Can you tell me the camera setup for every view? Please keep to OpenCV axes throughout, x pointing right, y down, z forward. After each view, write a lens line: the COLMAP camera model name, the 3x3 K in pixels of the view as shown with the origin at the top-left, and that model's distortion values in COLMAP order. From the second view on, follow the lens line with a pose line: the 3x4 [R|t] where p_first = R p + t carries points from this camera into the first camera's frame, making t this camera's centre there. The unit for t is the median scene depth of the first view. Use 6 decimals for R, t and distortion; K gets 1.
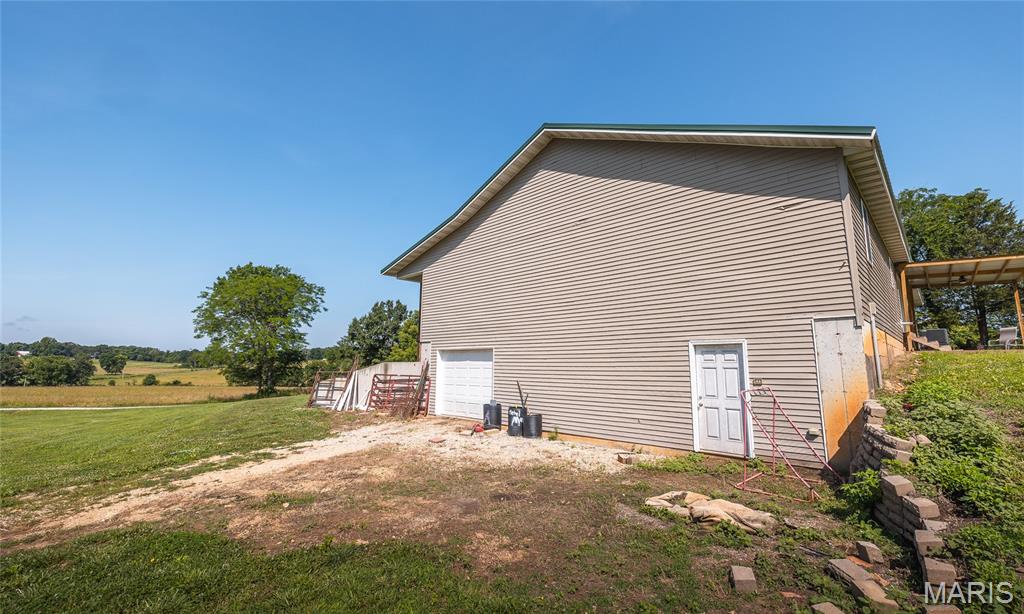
lens RADIAL K [[430.8, 0, 517.9], [0, 430.8, 308.8], [0, 0, 1]] dist [-0.000333, -0.000128]
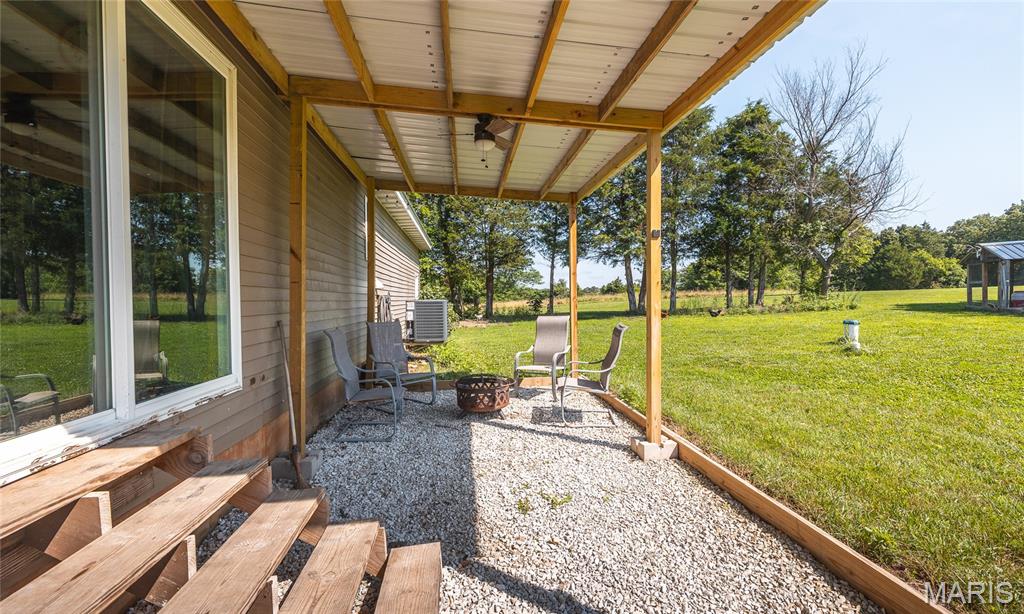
lens RADIAL K [[430.8, 0, 517.9], [0, 430.8, 308.8], [0, 0, 1]] dist [-0.000333, -0.000128]
pose [[0.623034, -0.034680, 0.781426, 0.470747], [-0.103540, 0.986569, 0.126337, -0.018665], [-0.775312, -0.159621, 0.611075, 0.450741]]
